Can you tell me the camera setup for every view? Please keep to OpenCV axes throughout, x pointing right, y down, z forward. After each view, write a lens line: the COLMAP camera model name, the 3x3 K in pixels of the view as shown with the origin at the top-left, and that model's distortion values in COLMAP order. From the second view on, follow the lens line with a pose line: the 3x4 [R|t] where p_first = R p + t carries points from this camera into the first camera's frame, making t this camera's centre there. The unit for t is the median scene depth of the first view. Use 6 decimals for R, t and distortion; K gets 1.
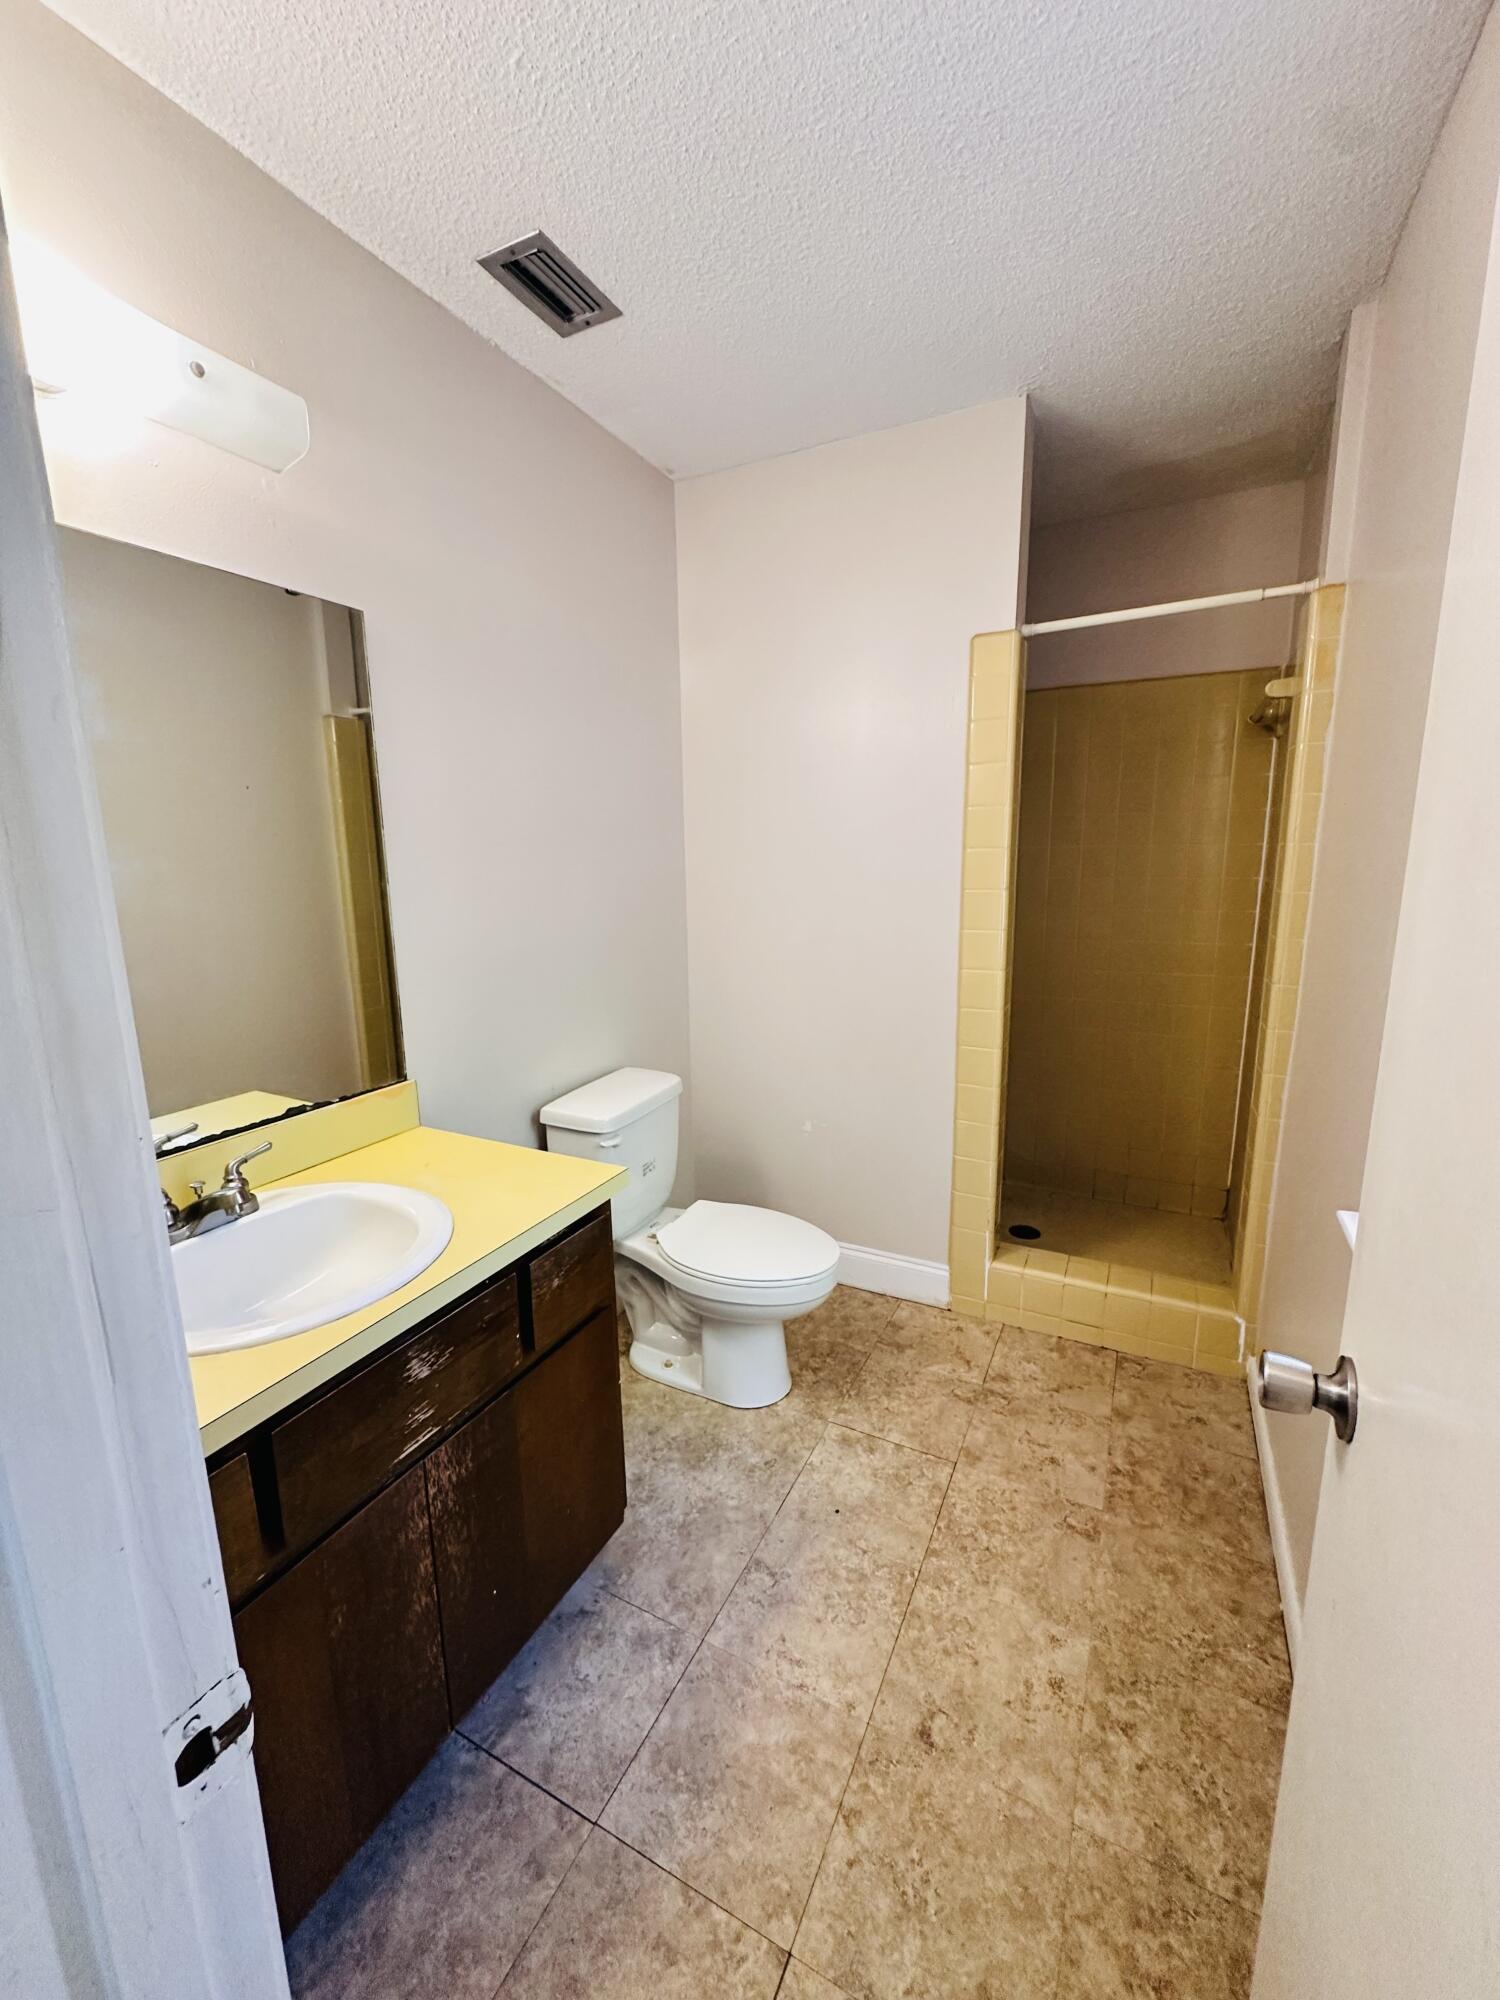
lens RADIAL K [[798.7, 0, 751.8], [0, 798.7, 1000.3], [0, 0, 1]] dist [-0.003783, 0.000711]
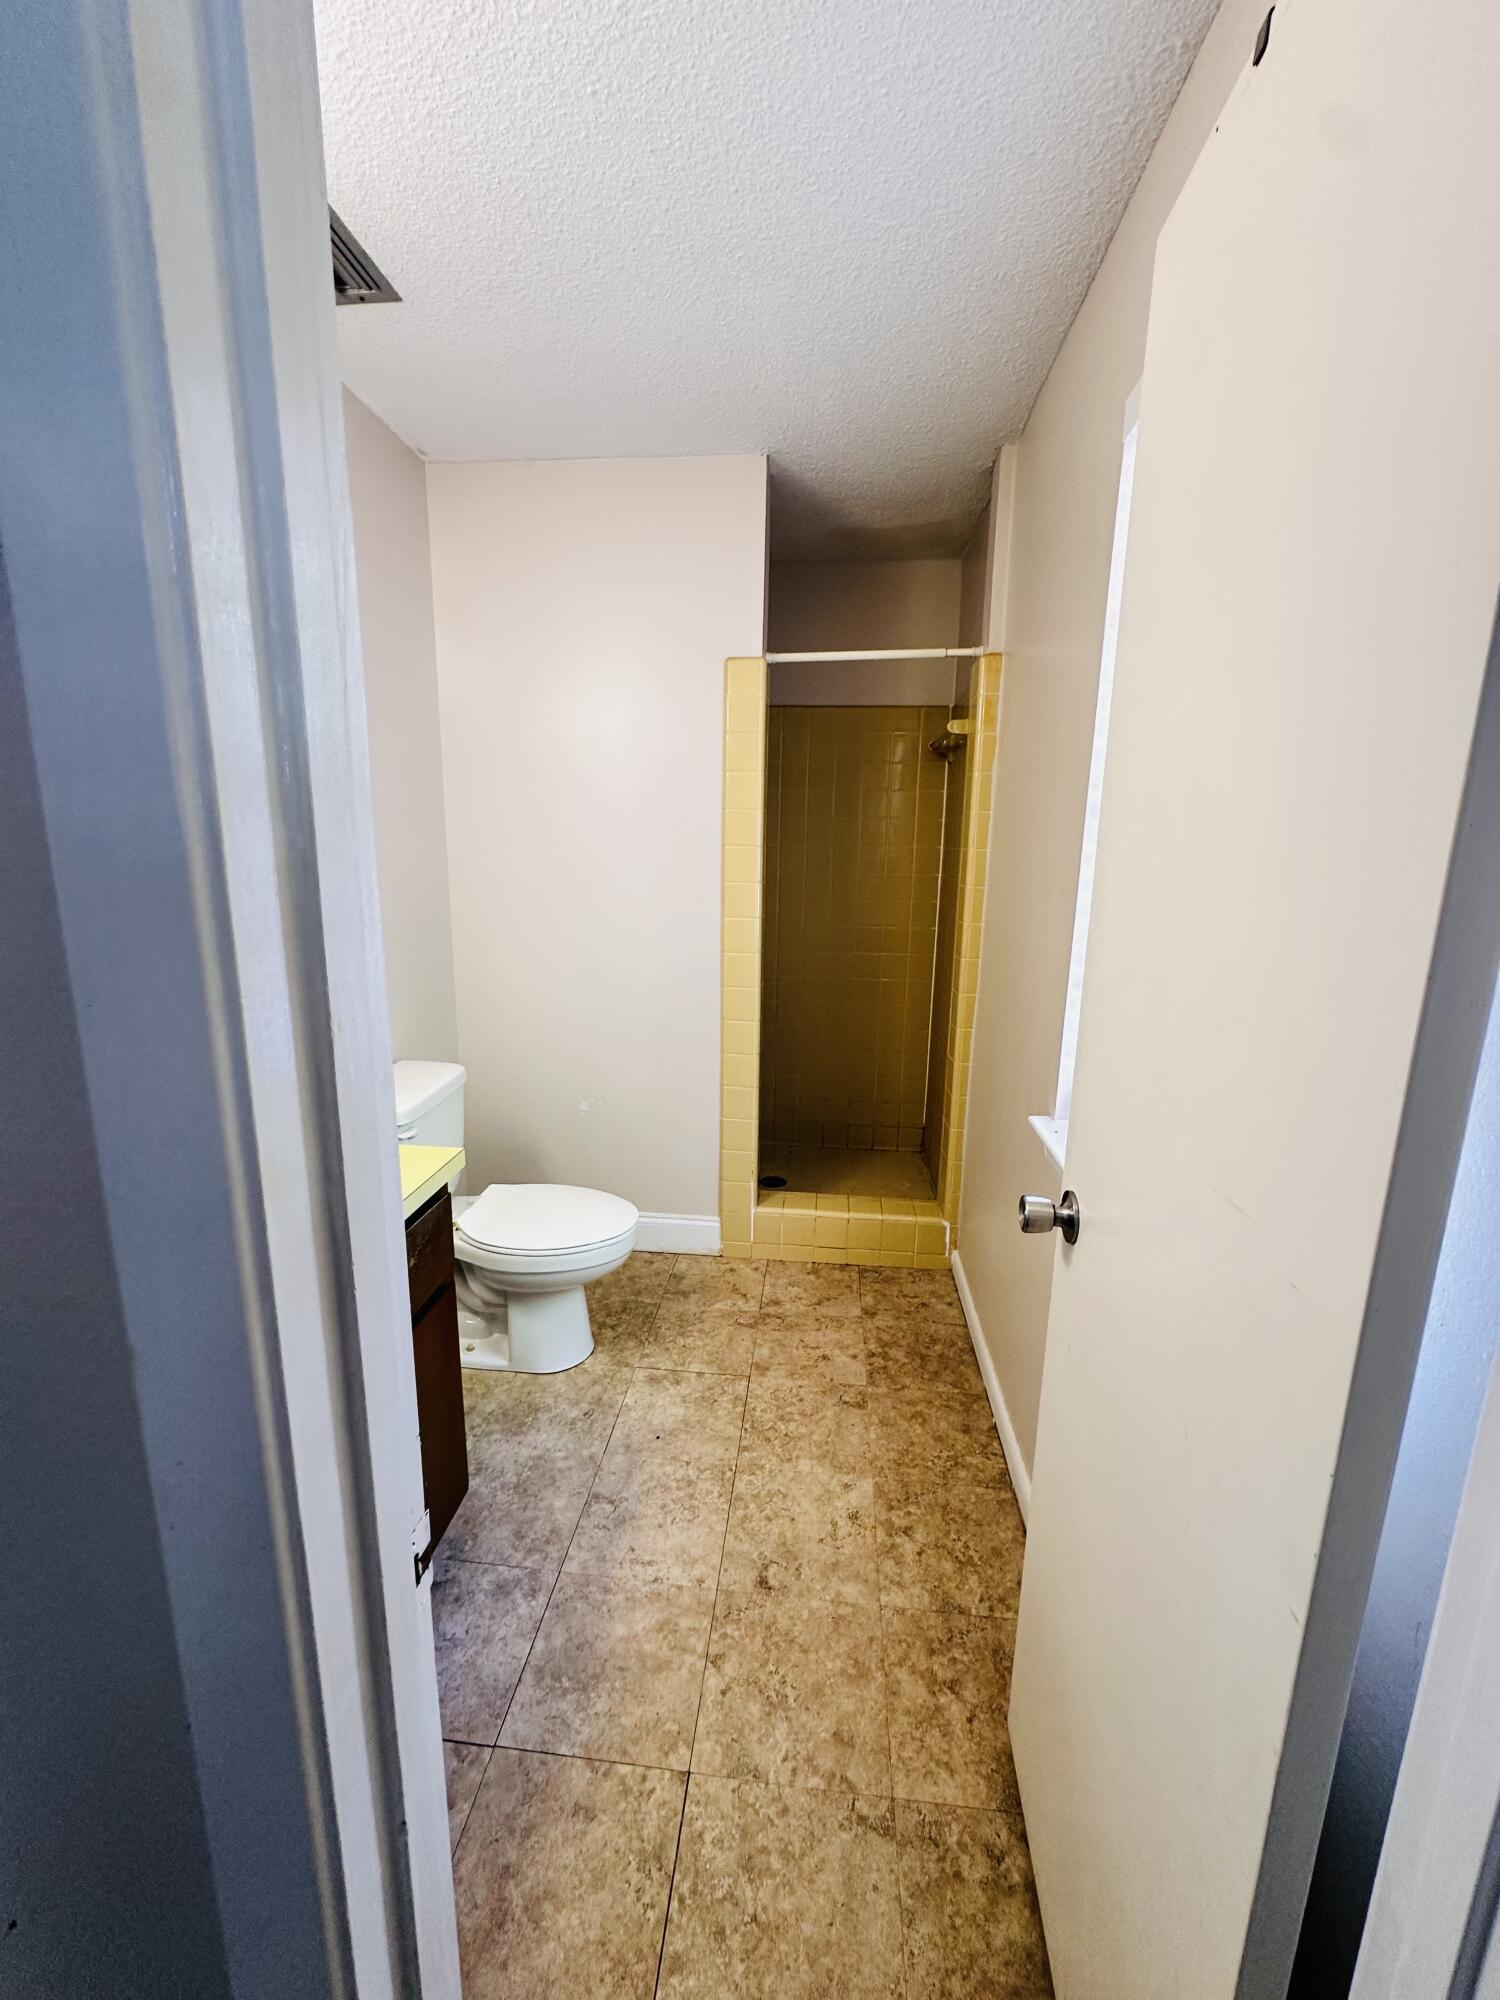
lens RADIAL K [[794.9, 0, 751.0], [0, 794.9, 1001.0], [0, 0, 1]] dist [-0.003093, 0.000661]
pose [[0.931811, -0.043355, 0.360346, -0.174140], [0.038109, 0.999039, 0.021654, 0.009873], [-0.360939, -0.006445, 0.932567, -0.100565]]
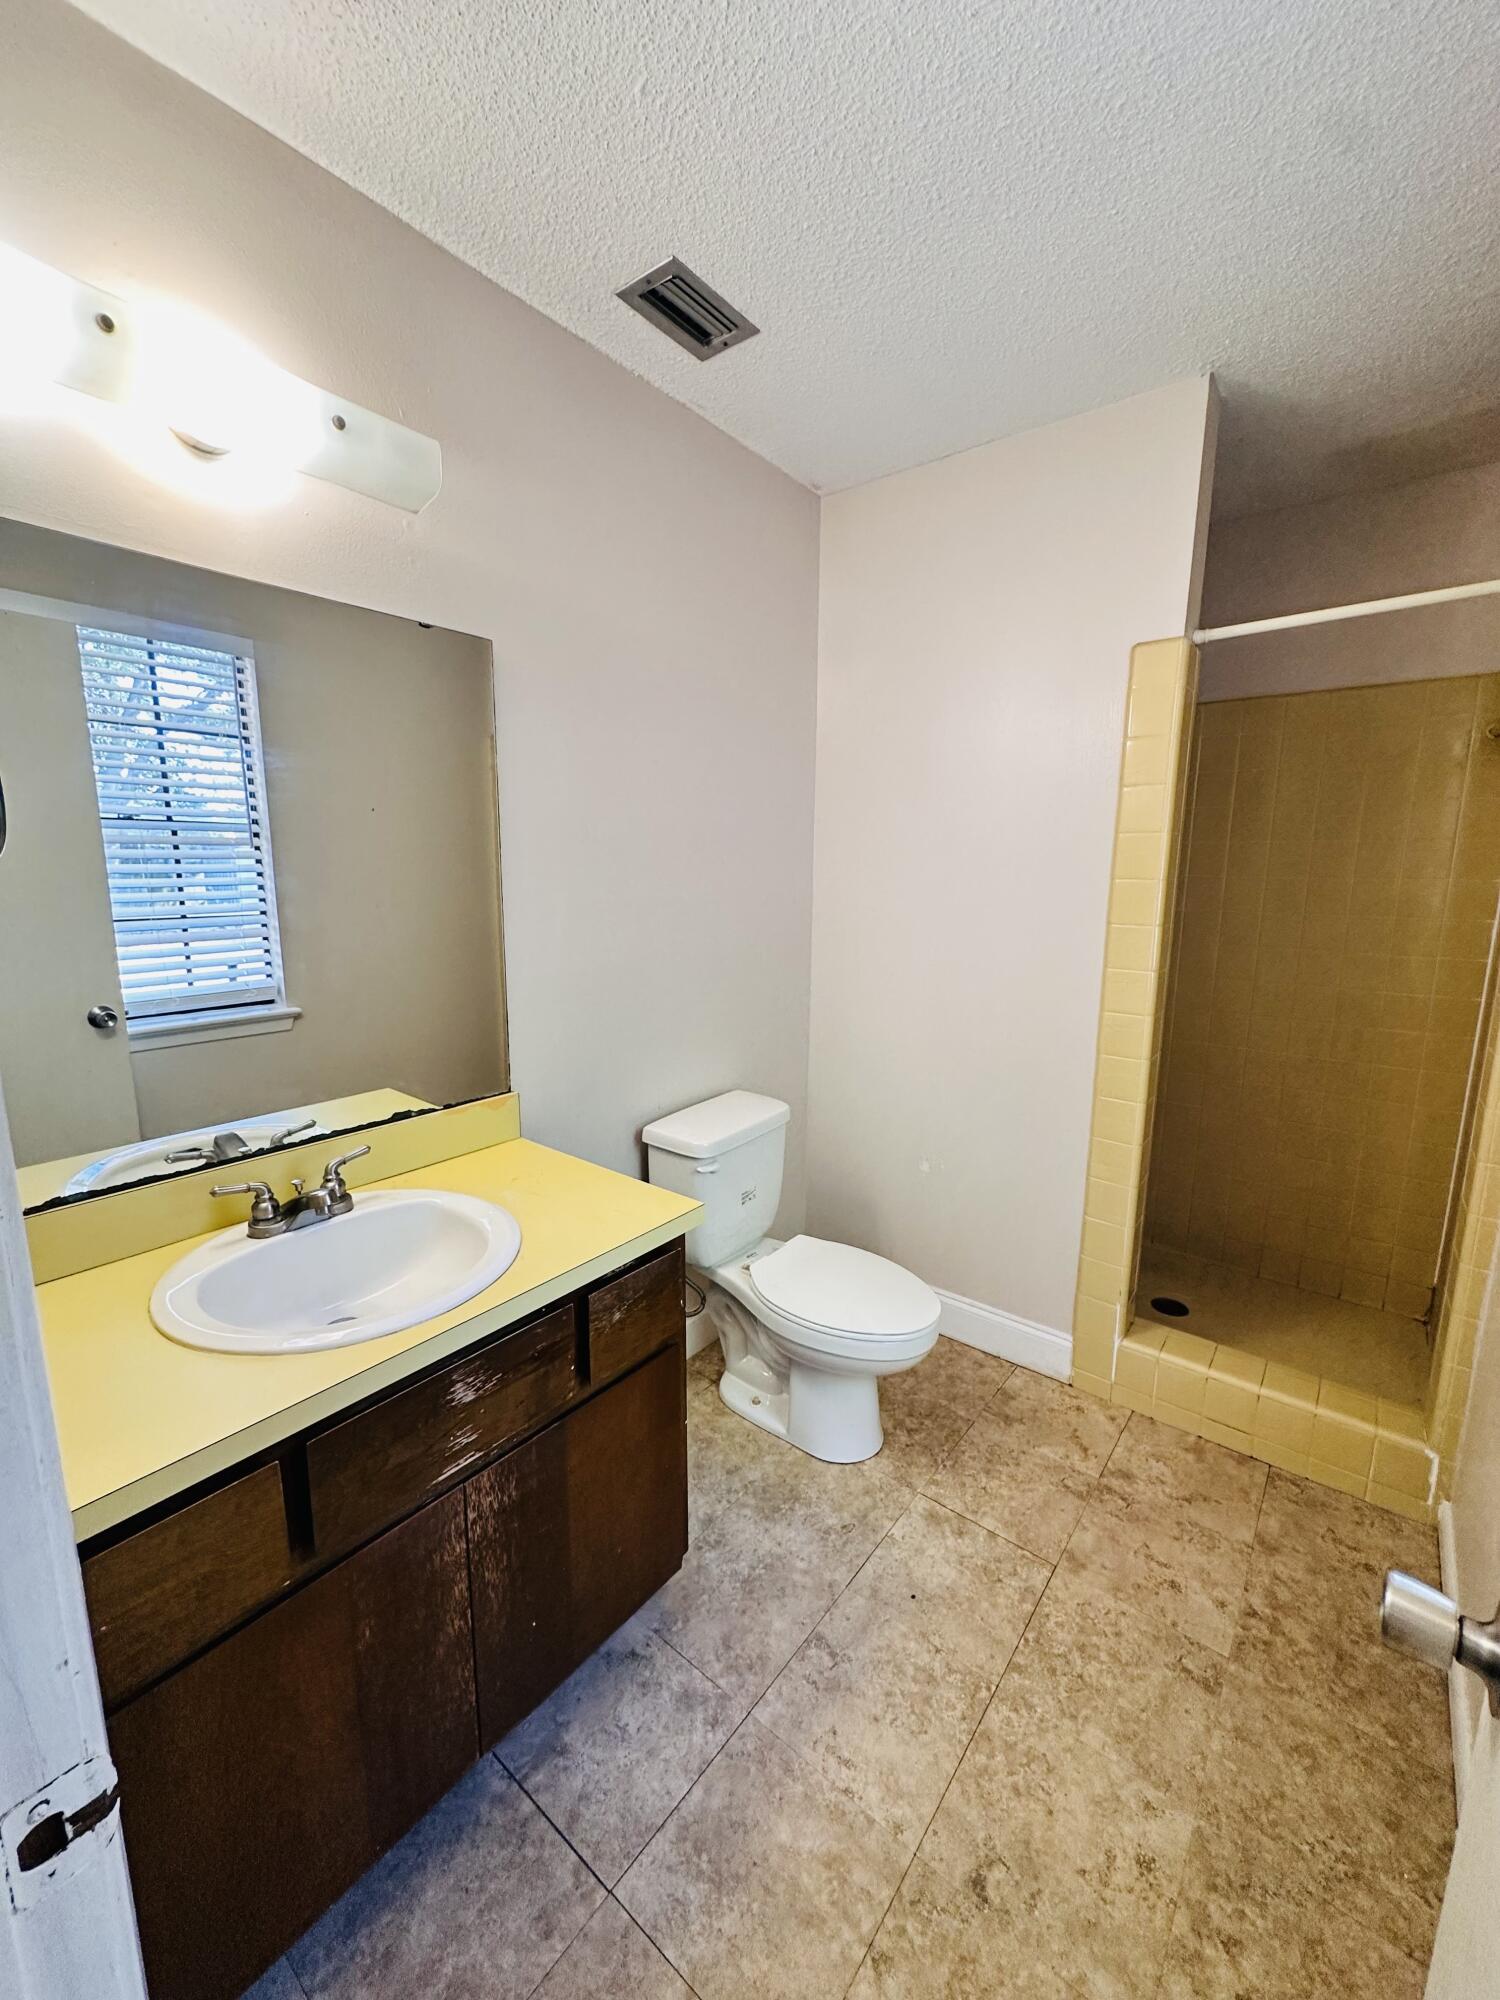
lens RADIAL K [[798.7, 0, 751.8], [0, 798.7, 1000.3], [0, 0, 1]] dist [-0.003783, 0.000711]
pose [[0.979145, 0.056271, -0.195216, 0.077960], [-0.059163, 0.998208, -0.009010, -0.031469], [0.194359, 0.020372, 0.980719, 0.057422]]
